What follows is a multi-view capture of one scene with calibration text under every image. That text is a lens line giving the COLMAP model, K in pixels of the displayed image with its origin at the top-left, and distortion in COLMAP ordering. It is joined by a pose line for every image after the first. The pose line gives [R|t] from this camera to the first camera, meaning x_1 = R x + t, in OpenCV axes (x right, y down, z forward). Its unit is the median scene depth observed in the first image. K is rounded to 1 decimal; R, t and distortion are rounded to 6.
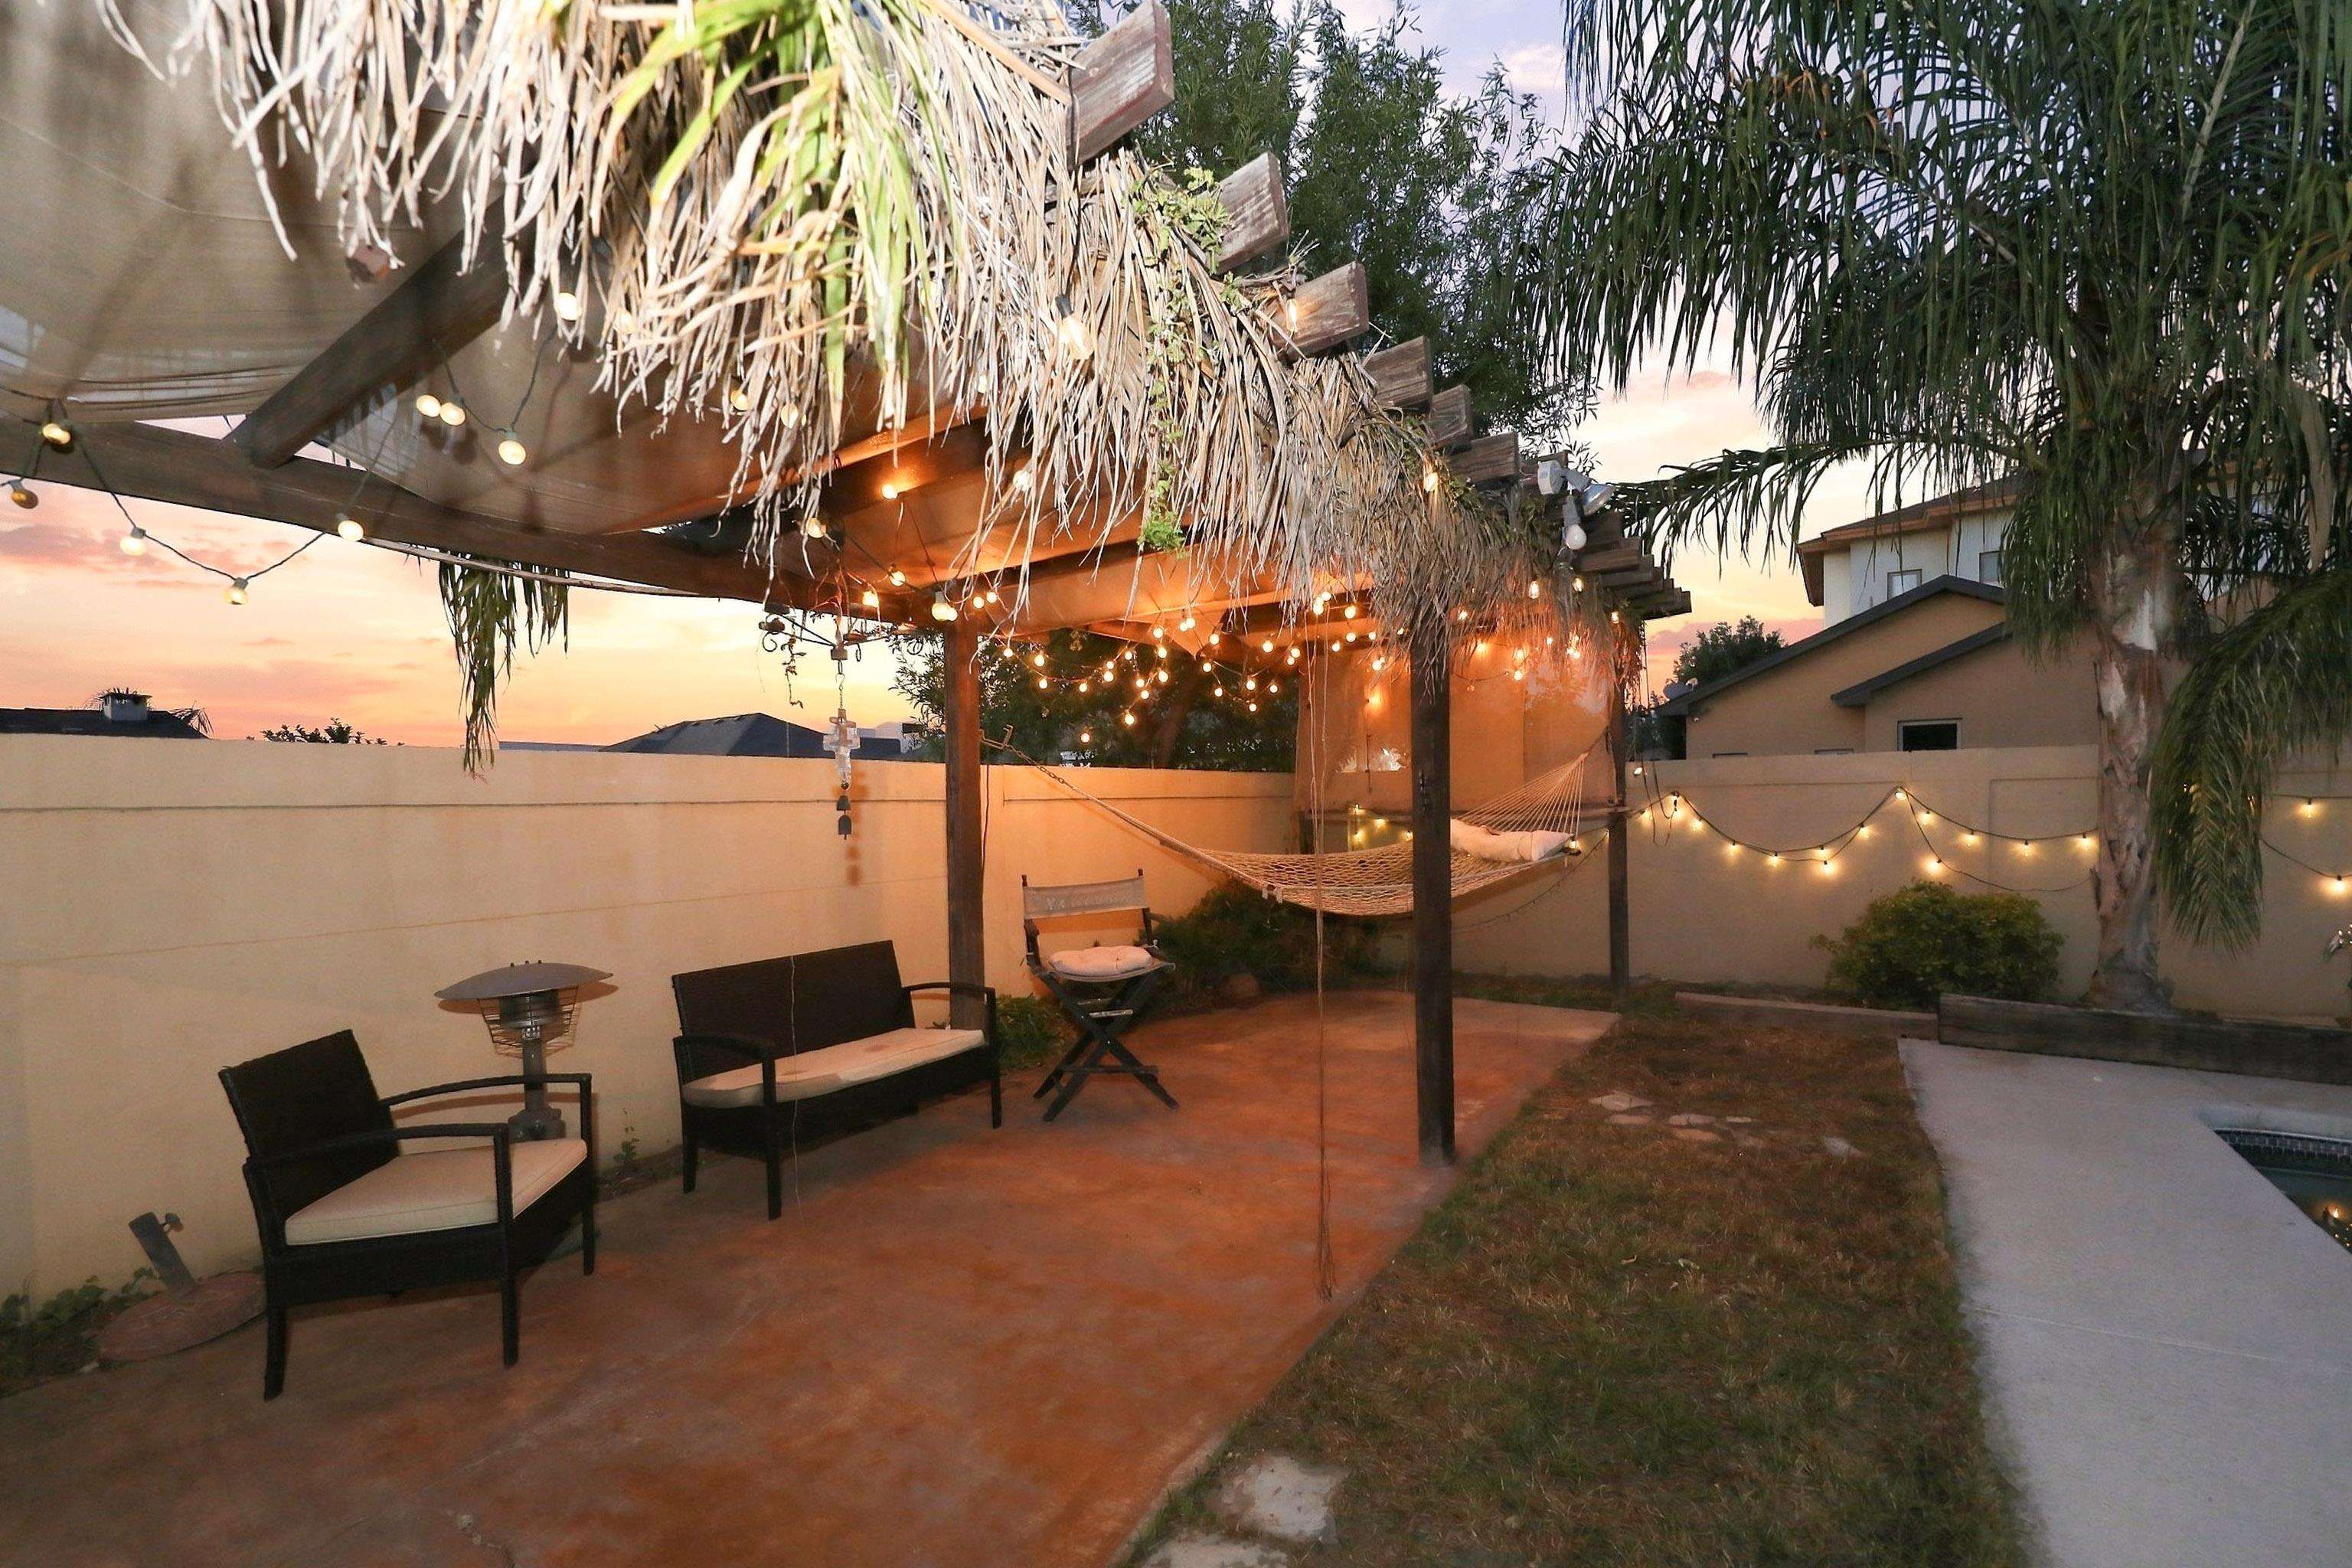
lens RADIAL K [[1010.1, 0, 1176.8], [0, 1010.1, 822.7], [0, 0, 1]] dist [-0.002151, -0.000730]
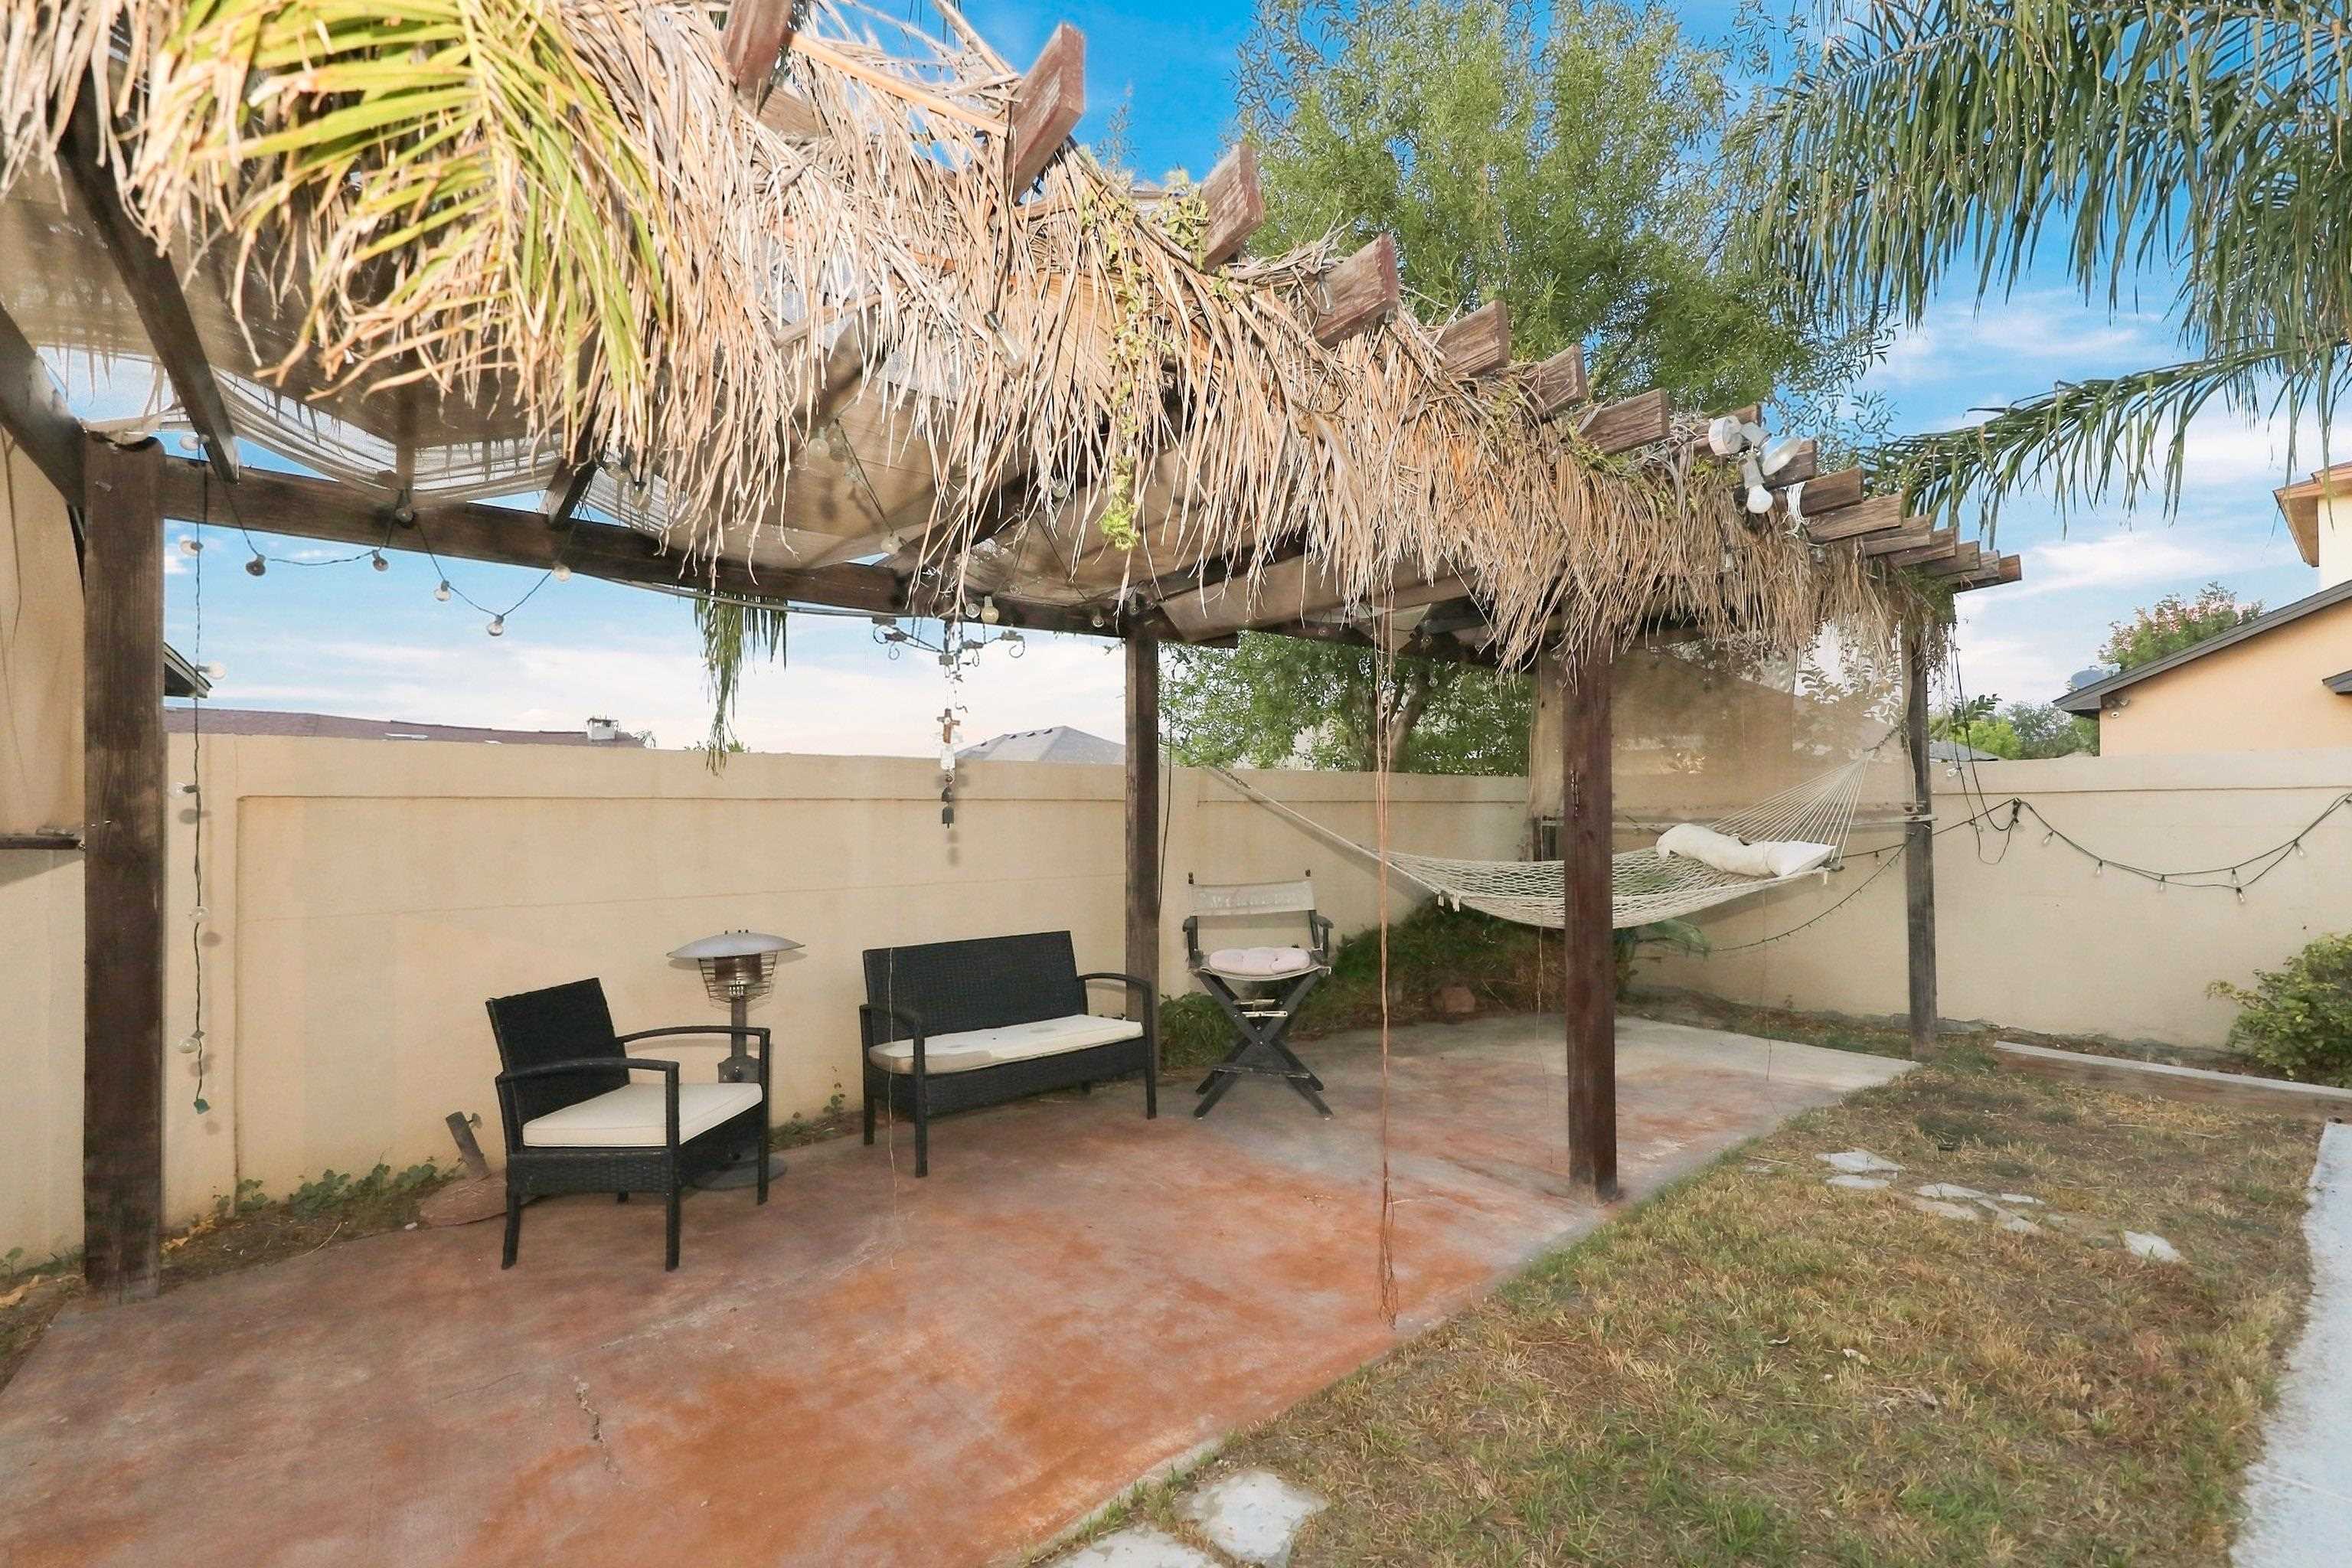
lens RADIAL K [[1008.4, 0, 1175.8], [0, 1008.4, 797.9], [0, 0, 1]] dist [0.008864, -0.008735]
pose [[0.955065, 0.005794, -0.296339, 0.178218], [-0.015888, 0.999372, -0.031664, 0.011821], [0.295970, 0.034949, 0.954558, 0.021757]]
